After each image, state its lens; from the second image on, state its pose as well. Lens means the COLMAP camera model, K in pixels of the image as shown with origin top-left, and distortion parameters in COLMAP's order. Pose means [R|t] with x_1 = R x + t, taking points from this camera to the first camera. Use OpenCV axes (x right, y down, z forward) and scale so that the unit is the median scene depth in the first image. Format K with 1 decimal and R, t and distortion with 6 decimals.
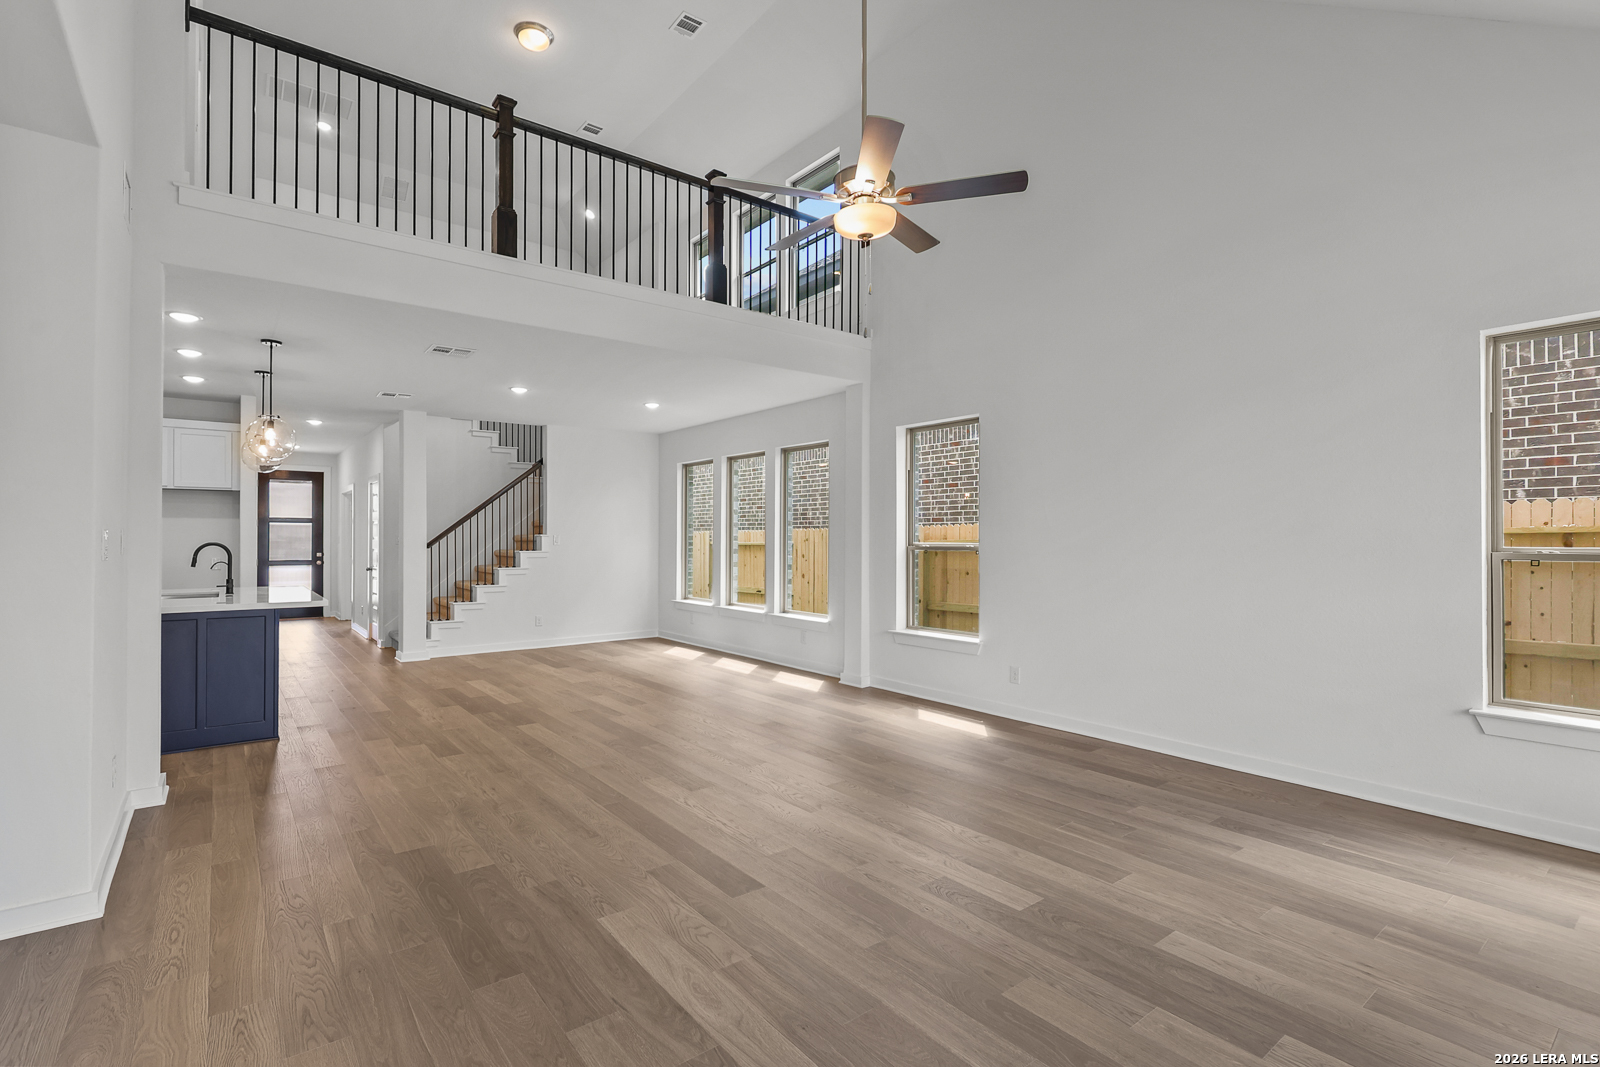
lens RADIAL K [[737.5, 0, 791.9], [0, 737.5, 534.5], [0, 0, 1]] dist [-0.007350, 0.003571]
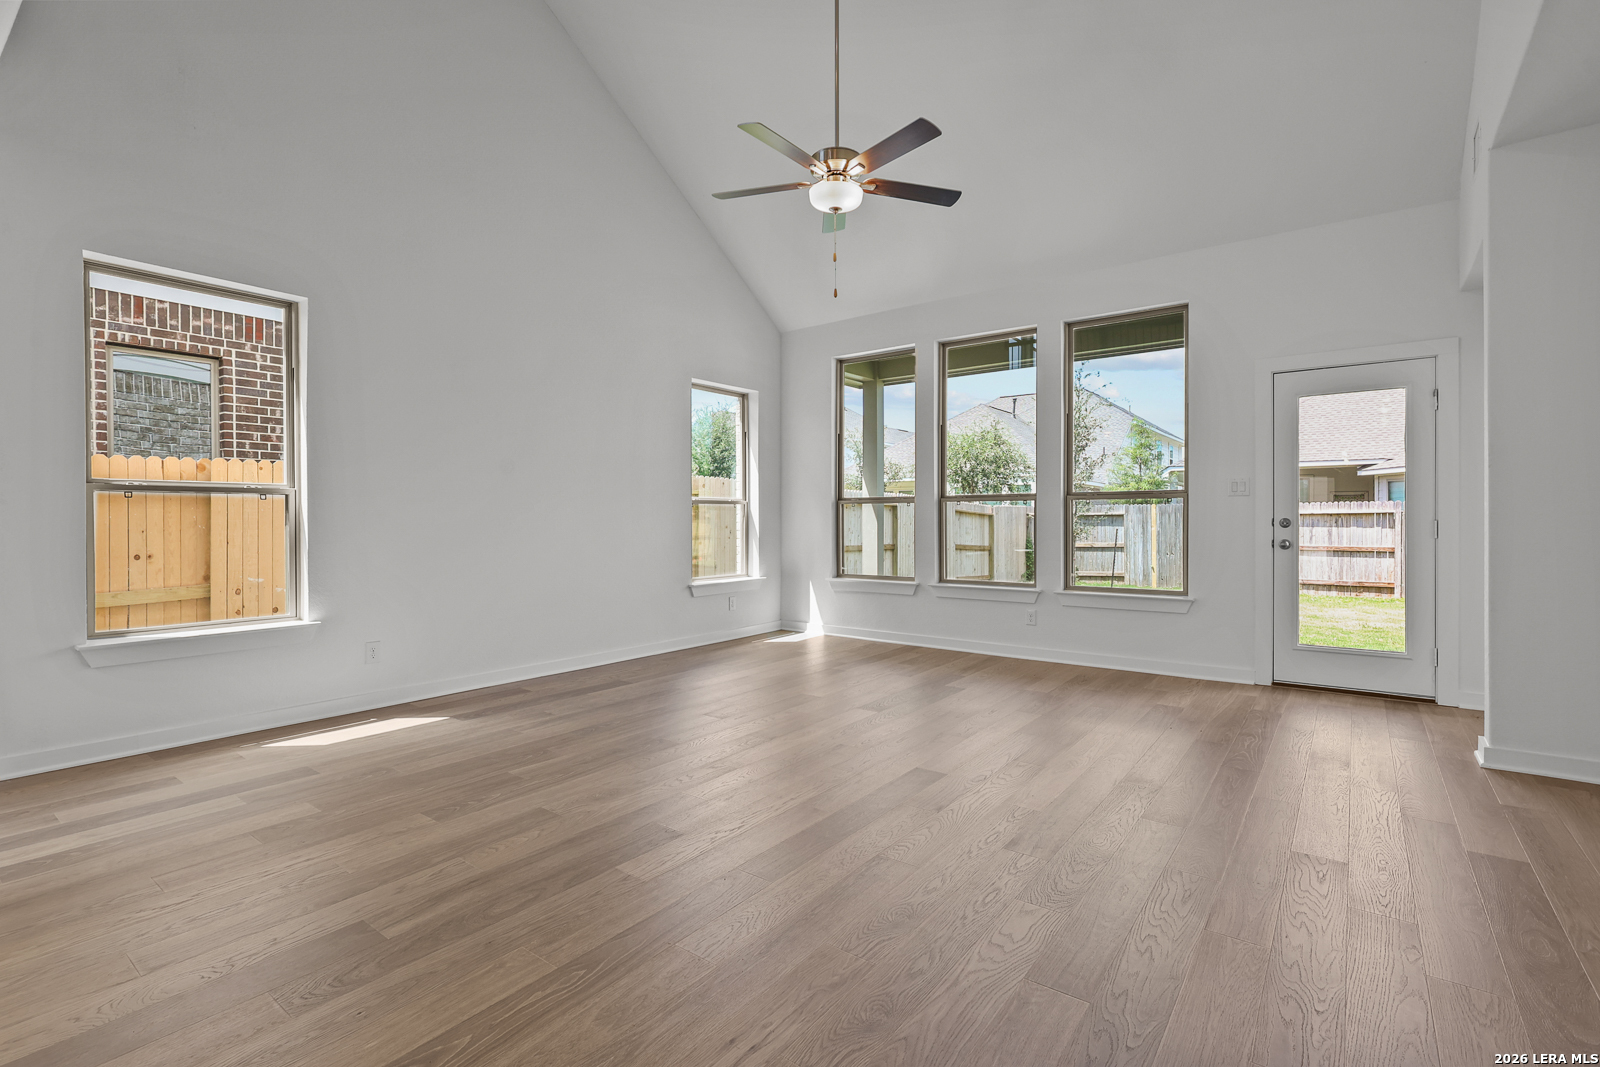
lens RADIAL K [[737.5, 0, 796.9], [0, 737.5, 510.0], [0, 0, 1]] dist [-0.007350, 0.003571]
pose [[-0.251753, 0.008960, 0.967750, -0.373995], [-0.006695, 0.999917, -0.011000, 0.029746], [-0.967768, -0.009248, -0.251673, 0.498154]]
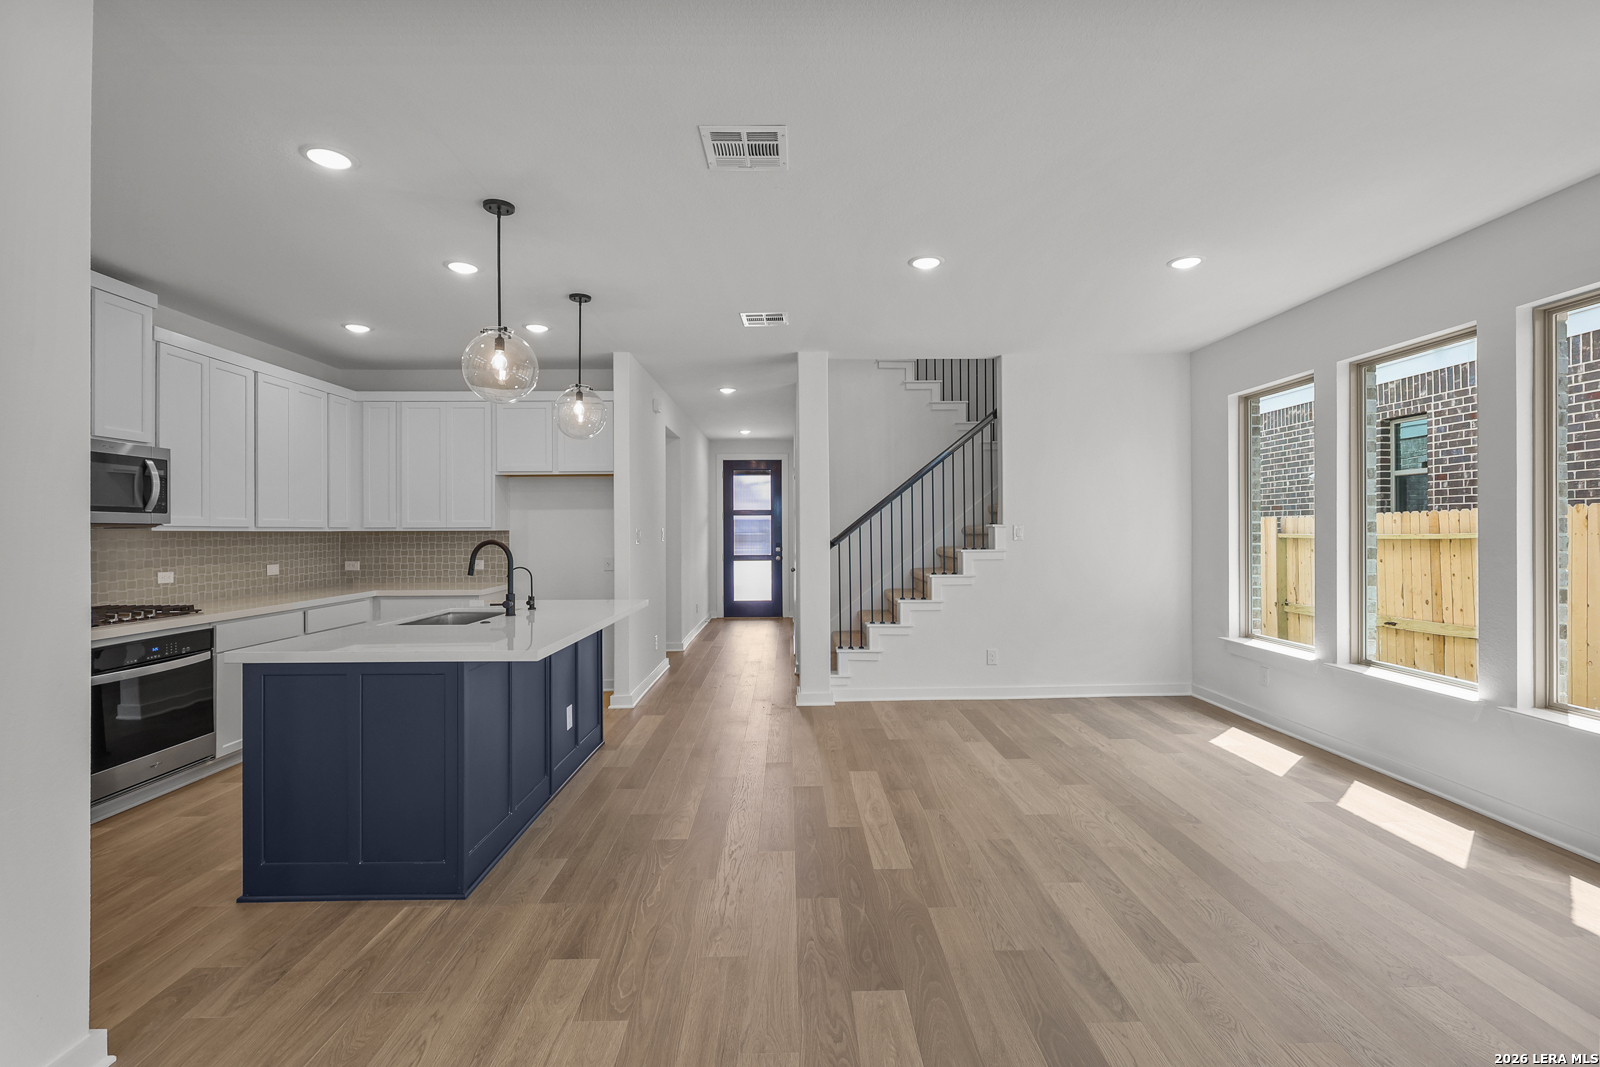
lens RADIAL K [[737.5, 0, 810.8], [0, 737.5, 527.8], [0, 0, 1]] dist [-0.007350, 0.003571]
pose [[0.806992, -0.009008, -0.590493, -0.094095], [0.010261, 0.999947, -0.001232, 0.002453], [0.590473, -0.005065, 0.807042, 0.410682]]
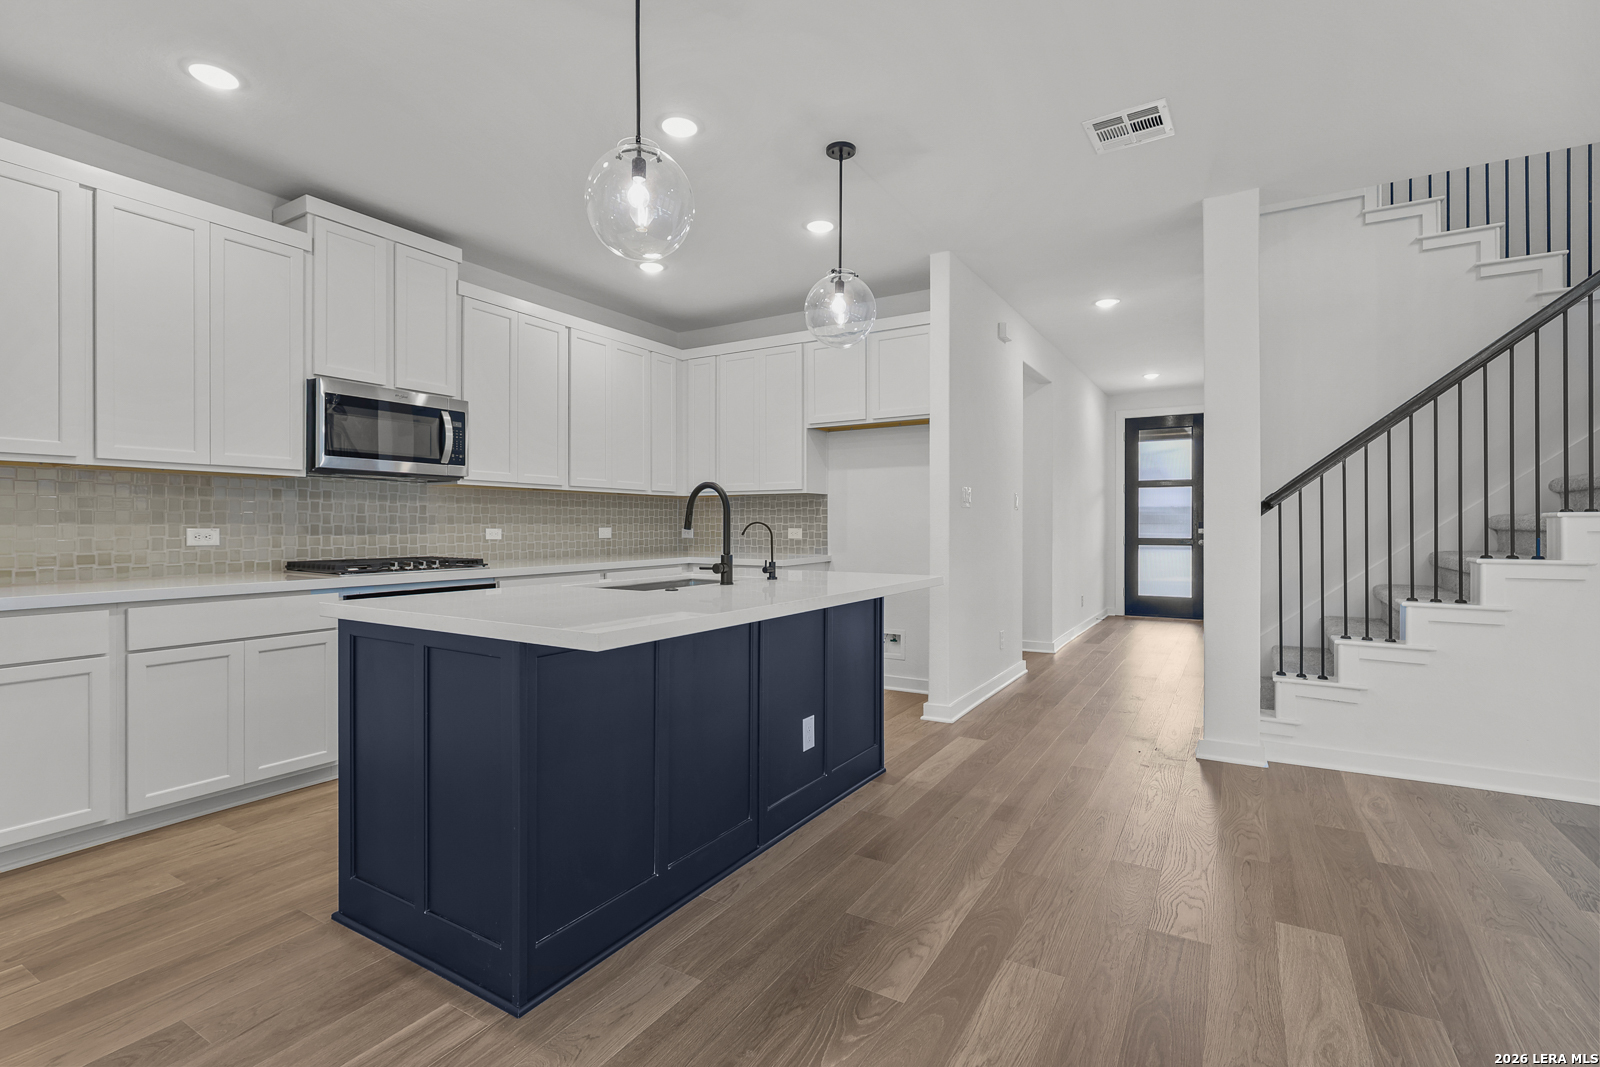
lens RADIAL K [[737.5, 0, 806.3], [0, 737.5, 526.4], [0, 0, 1]] dist [-0.007350, 0.003571]
pose [[0.365640, -0.000011, -0.930756, -0.189126], [0.006275, 0.999977, 0.002453, 0.027369], [0.930735, -0.006738, 0.365631, 0.579443]]
